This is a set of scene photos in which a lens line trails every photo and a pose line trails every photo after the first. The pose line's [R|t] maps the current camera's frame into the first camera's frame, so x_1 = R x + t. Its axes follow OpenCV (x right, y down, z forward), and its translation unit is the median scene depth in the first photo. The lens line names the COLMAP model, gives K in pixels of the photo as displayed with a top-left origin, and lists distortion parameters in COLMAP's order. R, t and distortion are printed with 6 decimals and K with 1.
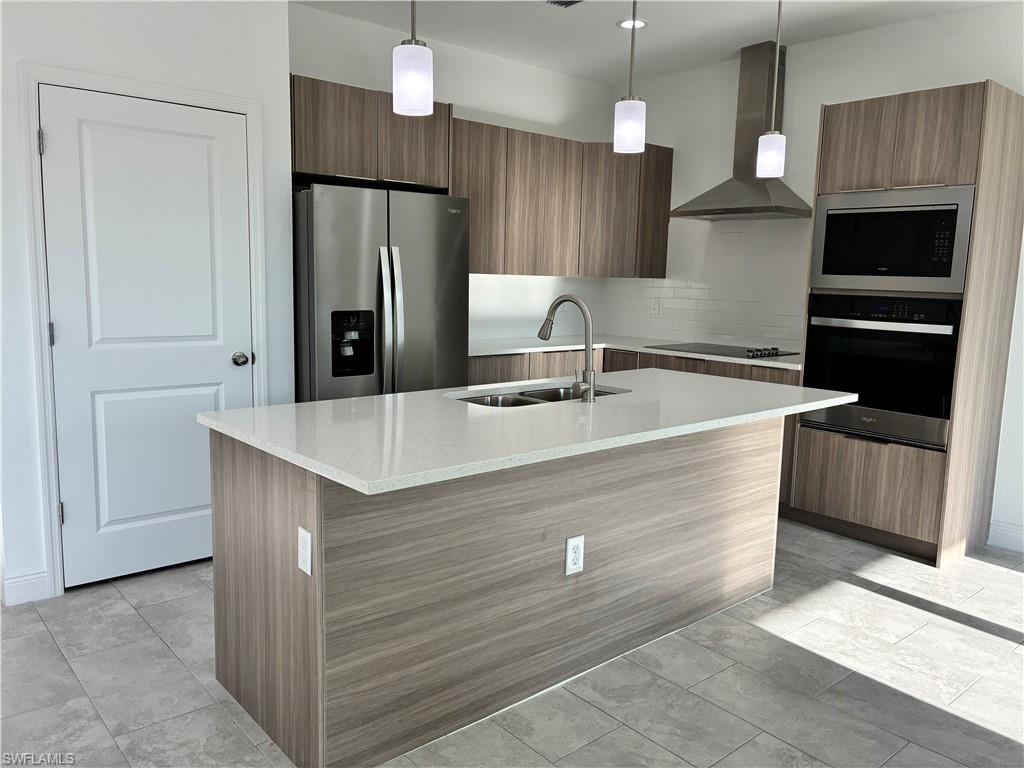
lens RADIAL K [[782.1, 0, 515.7], [0, 782.1, 383.8], [0, 0, 1]] dist [0.015319, -0.002946]
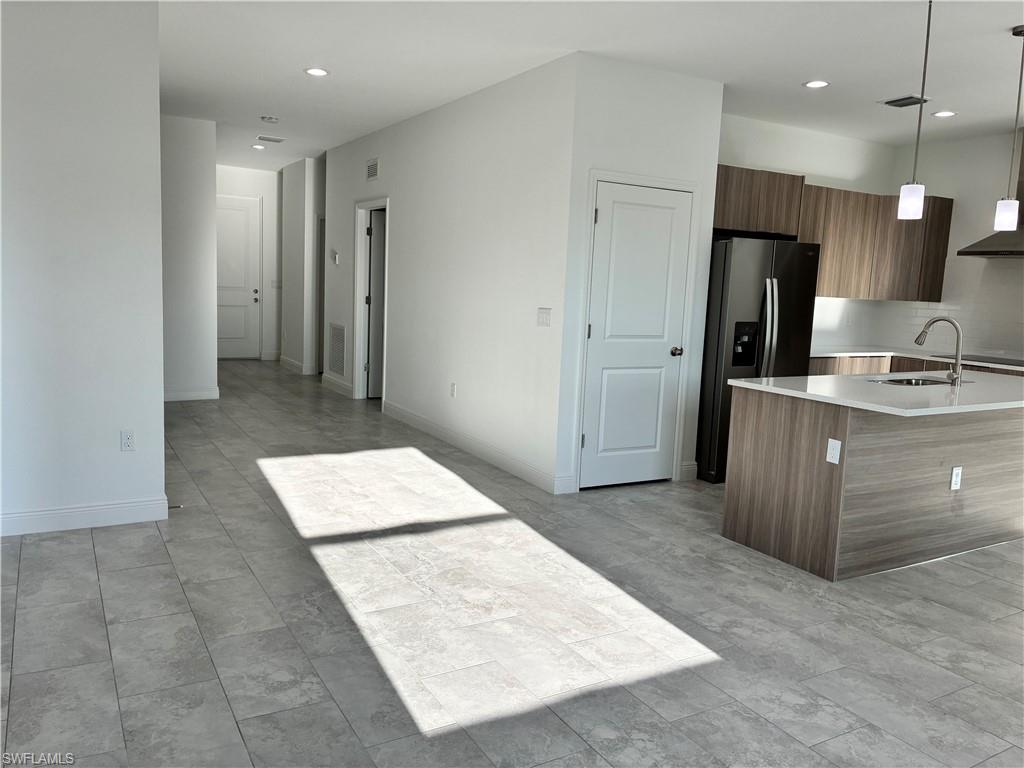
lens RADIAL K [[782.0, 0, 511.5], [0, 782.0, 380.1], [0, 0, 1]] dist [0.023716, -0.007411]
pose [[0.982645, 0.045542, -0.179819, -0.437761], [-0.048322, 0.998770, -0.011106, 0.063193], [0.179092, 0.019603, 0.983637, -0.619489]]
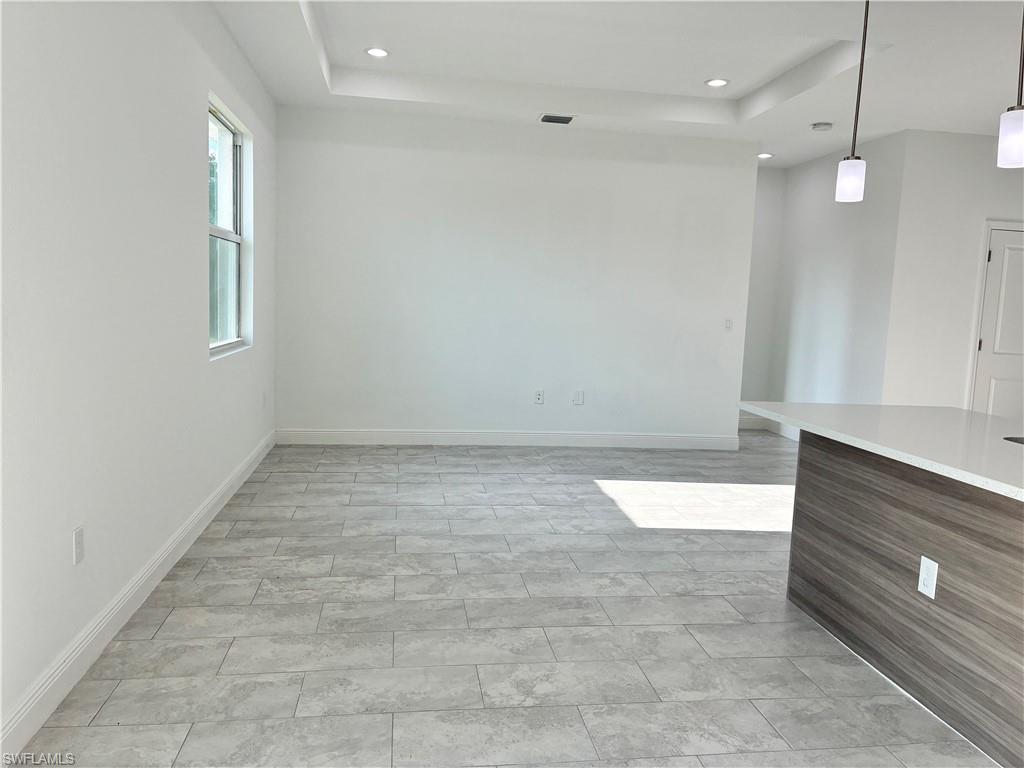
lens RADIAL K [[782.0, 0, 511.5], [0, 782.0, 380.1], [0, 0, 1]] dist [0.023716, -0.007411]
pose [[-0.536377, 0.044215, -0.842820, 0.978815], [-0.169454, 0.972649, 0.158869, -0.081255], [0.826792, 0.228033, -0.514214, 0.820716]]
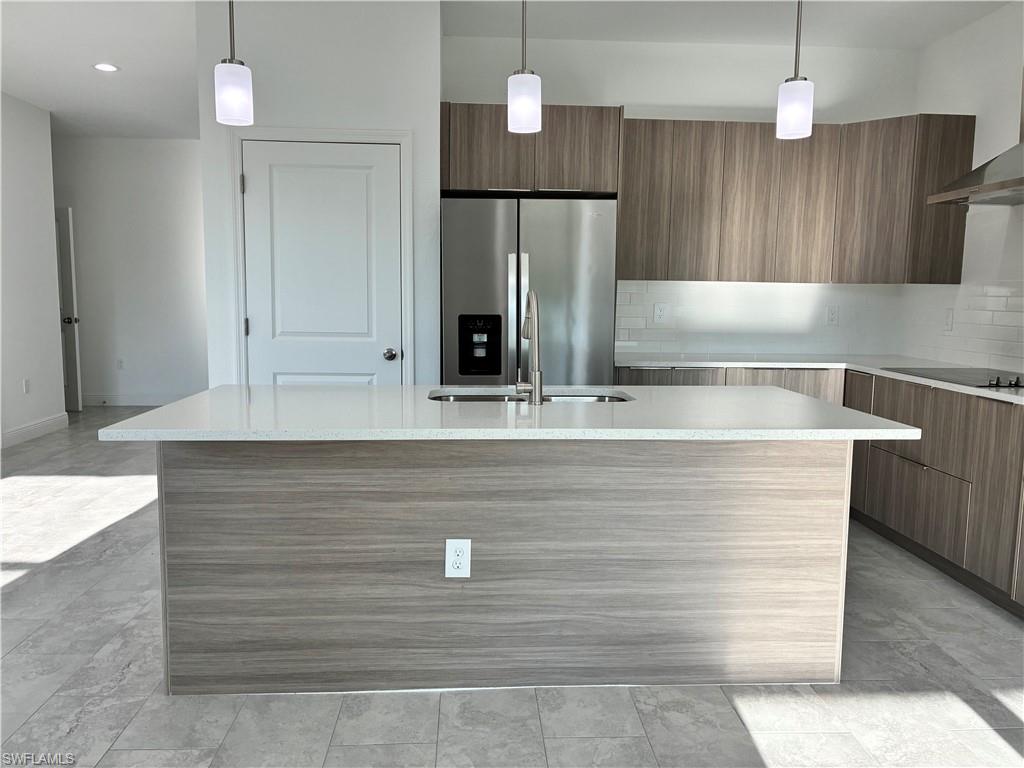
lens RADIAL K [[782.0, 0, 511.5], [0, 782.0, 380.1], [0, 0, 1]] dist [0.023716, -0.007411]
pose [[0.793145, 0.056324, -0.606423, 0.560546], [-0.078843, 0.996831, -0.010533, 0.005195], [0.603908, 0.056167, 0.795072, 0.213586]]
